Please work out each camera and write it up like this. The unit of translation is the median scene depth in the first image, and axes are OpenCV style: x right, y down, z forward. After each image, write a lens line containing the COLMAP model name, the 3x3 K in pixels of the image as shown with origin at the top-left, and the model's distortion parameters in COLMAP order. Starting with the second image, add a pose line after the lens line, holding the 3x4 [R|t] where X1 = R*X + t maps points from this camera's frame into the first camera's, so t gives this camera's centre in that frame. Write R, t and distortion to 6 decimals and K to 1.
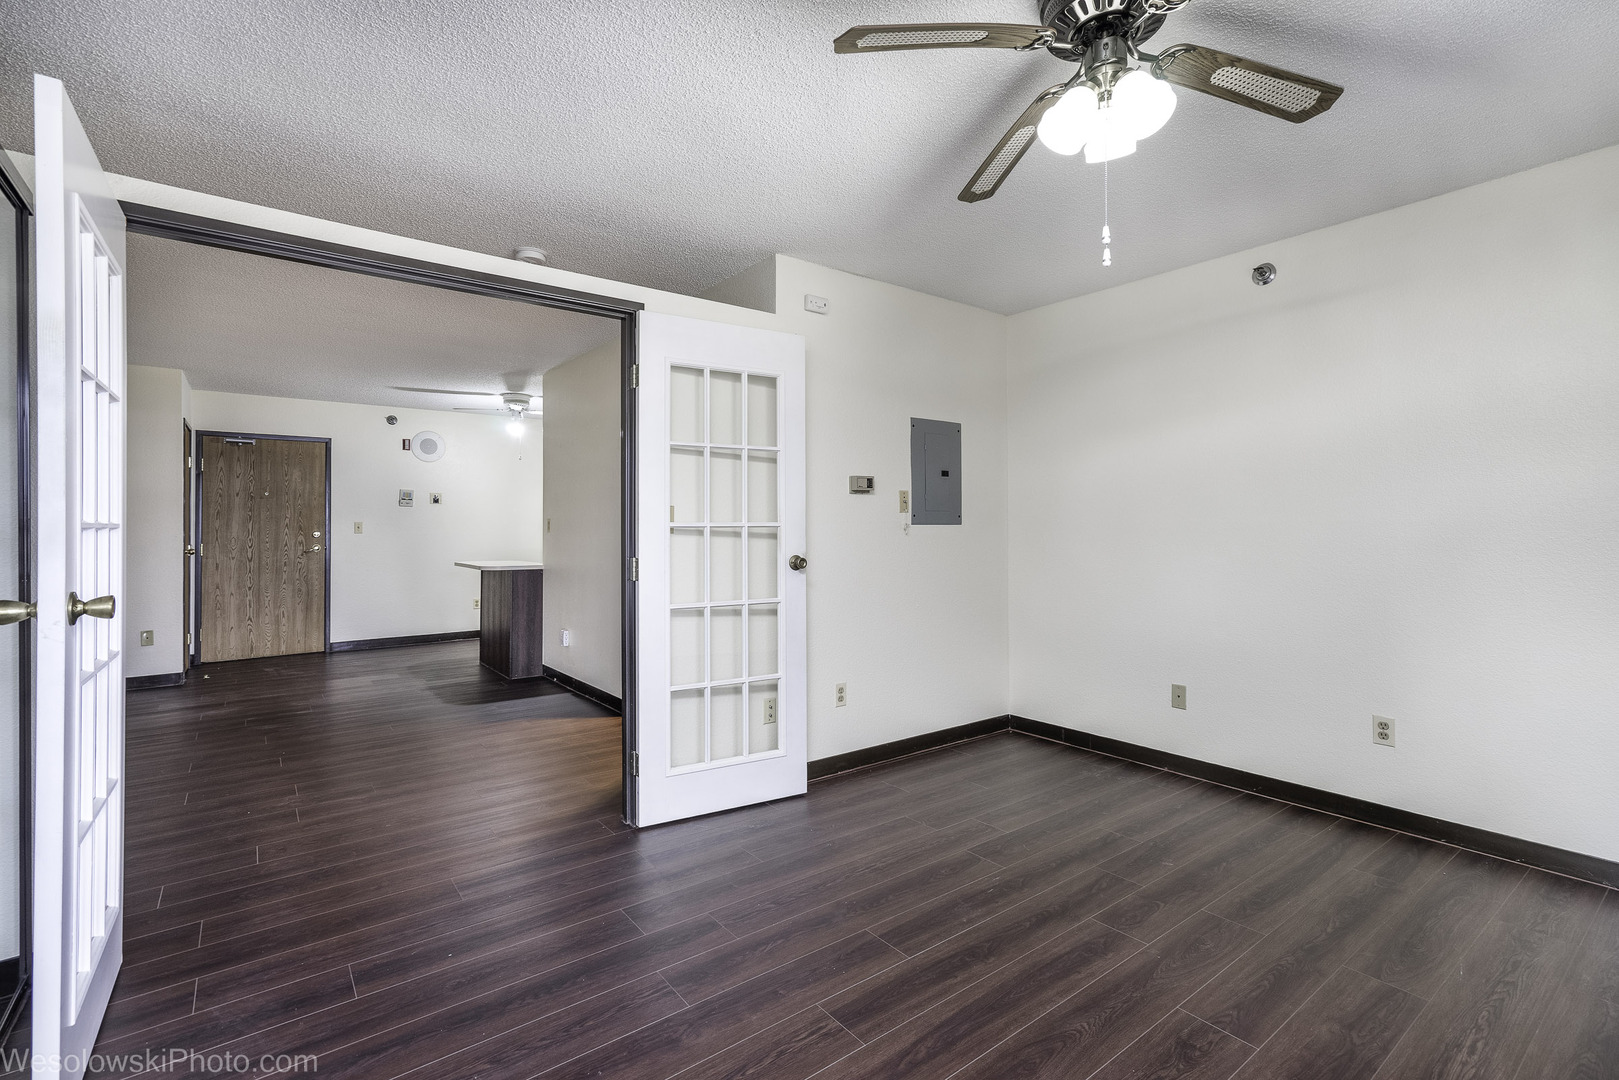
lens RADIAL K [[731.6, 0, 815.6], [0, 731.6, 528.5], [0, 0, 1]] dist [0.000749, 0.001144]
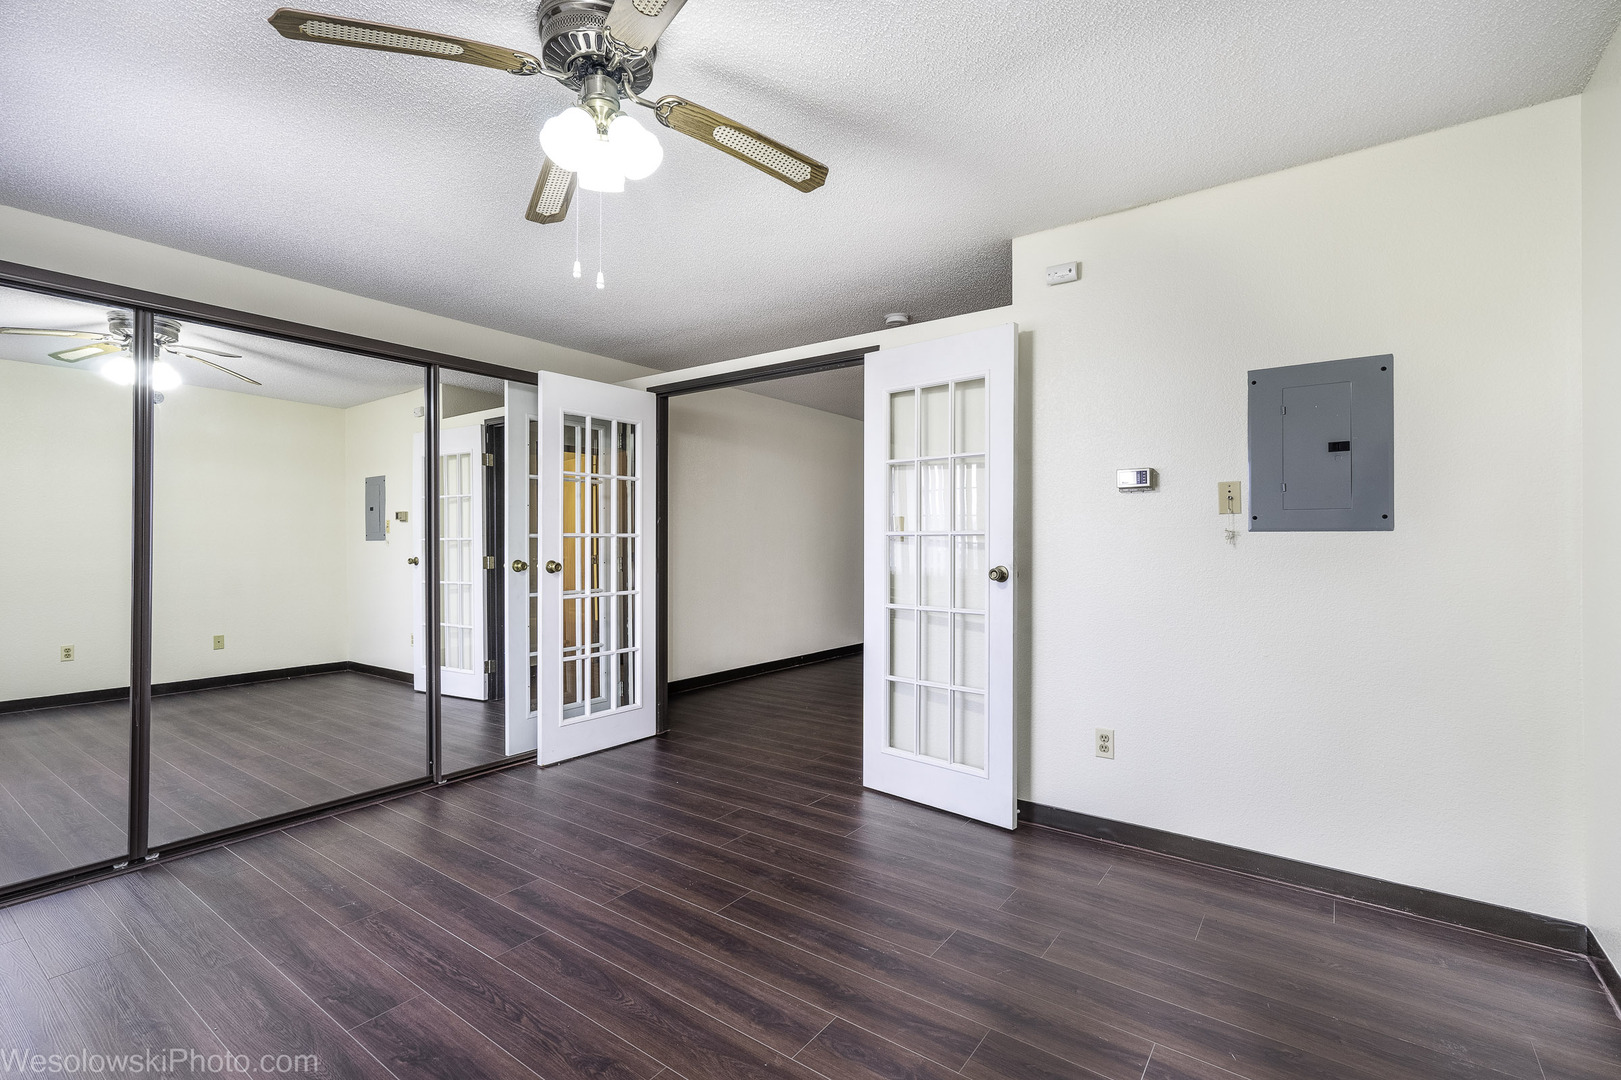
lens RADIAL K [[732.6, 0, 813.2], [0, 732.6, 538.5], [0, 0, 1]] dist [0.000749, 0.001144]
pose [[0.284292, 0.002200, -0.958735, 0.784559], [-0.001658, 0.999997, 0.001804, 0.000755], [0.958736, 0.001077, 0.284295, 0.510047]]
